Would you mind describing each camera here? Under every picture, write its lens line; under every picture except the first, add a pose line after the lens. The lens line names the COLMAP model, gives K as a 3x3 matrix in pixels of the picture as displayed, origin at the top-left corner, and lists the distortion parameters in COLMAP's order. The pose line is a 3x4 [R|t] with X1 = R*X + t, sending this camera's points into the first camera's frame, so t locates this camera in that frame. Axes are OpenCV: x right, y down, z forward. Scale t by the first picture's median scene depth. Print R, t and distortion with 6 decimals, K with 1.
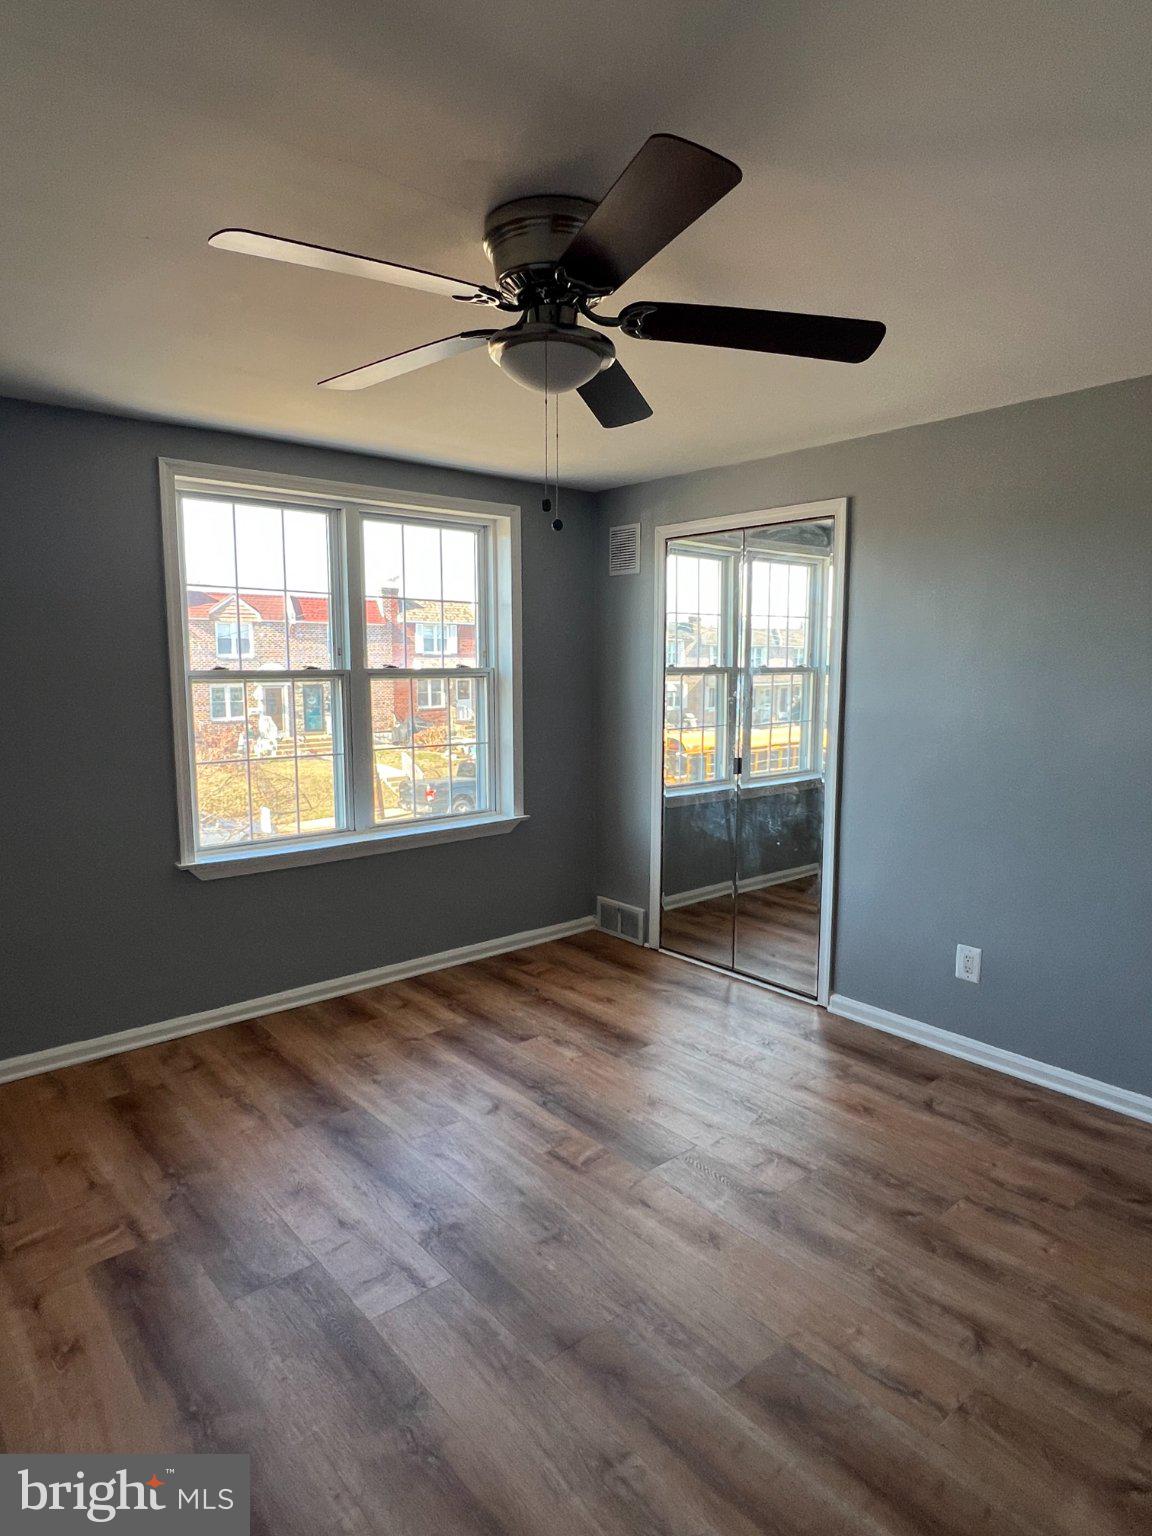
lens RADIAL K [[895.3, 0, 563.6], [0, 895.3, 776.7], [0, 0, 1]] dist [0.004168, 0.000700]
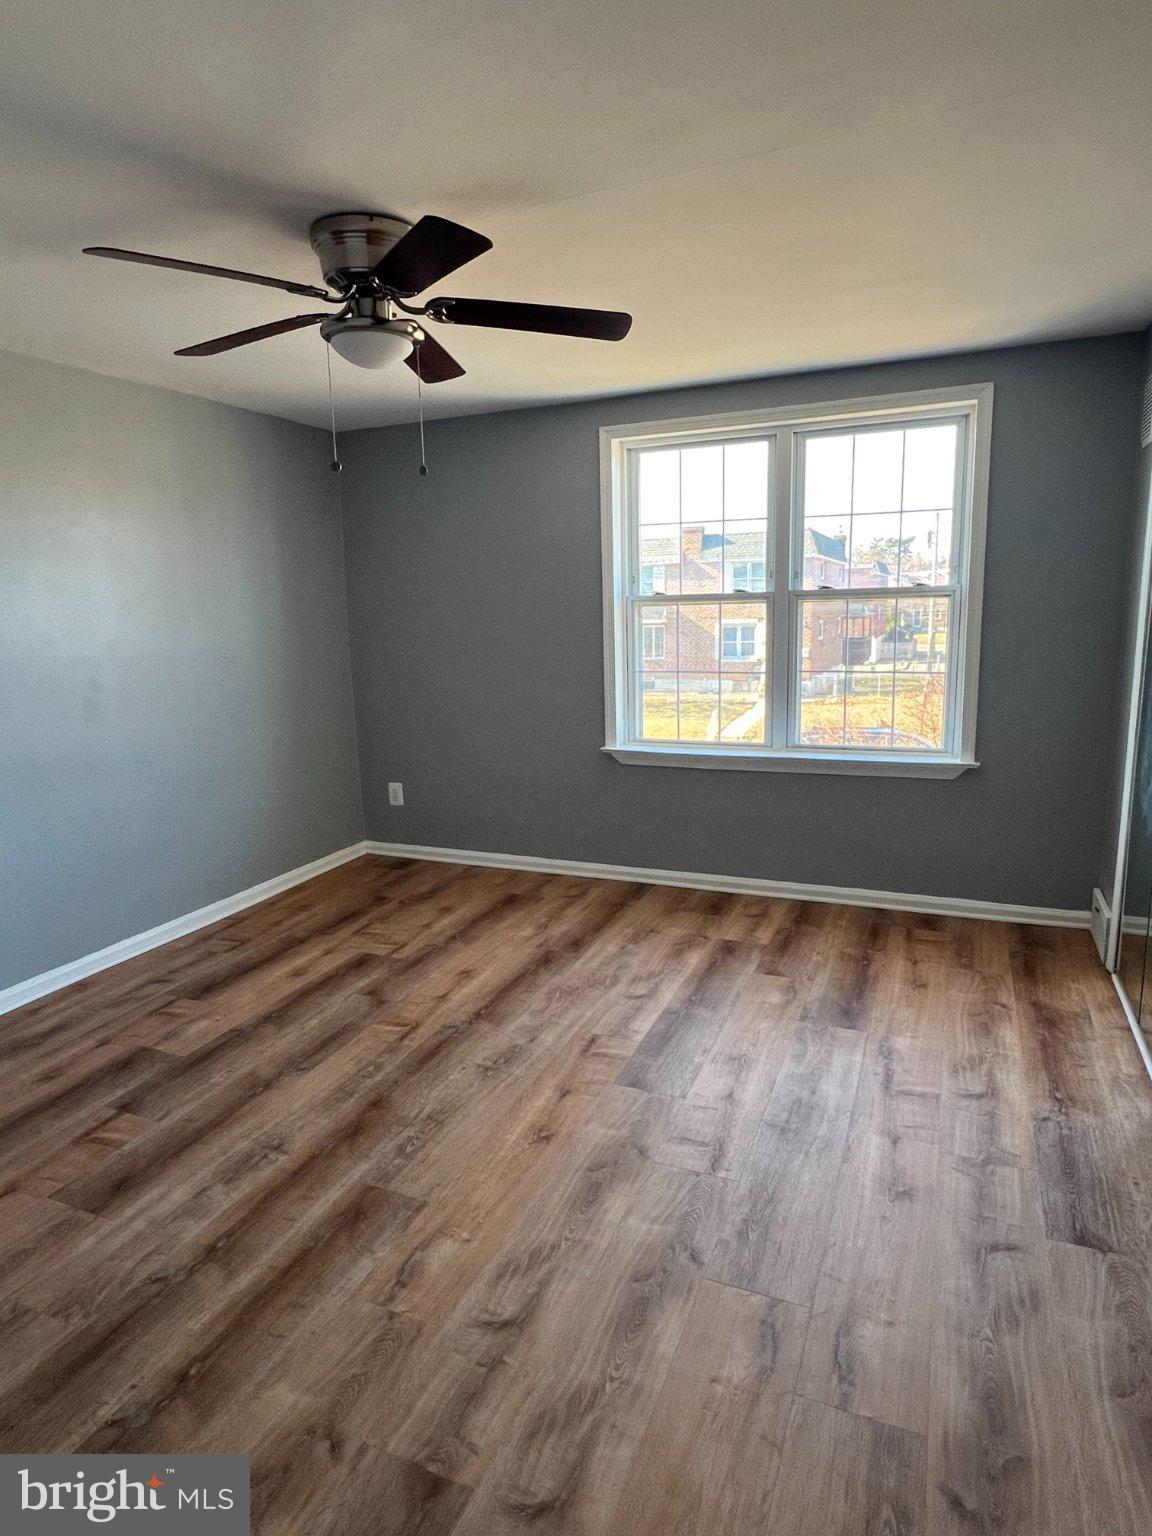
lens RADIAL K [[895.3, 0, 563.6], [0, 895.3, 776.7], [0, 0, 1]] dist [0.004168, 0.000700]
pose [[0.436686, 0.158569, -0.885529, 0.674795], [-0.087009, 0.987173, 0.133863, -0.027970], [0.895397, 0.018593, 0.444881, 0.357278]]
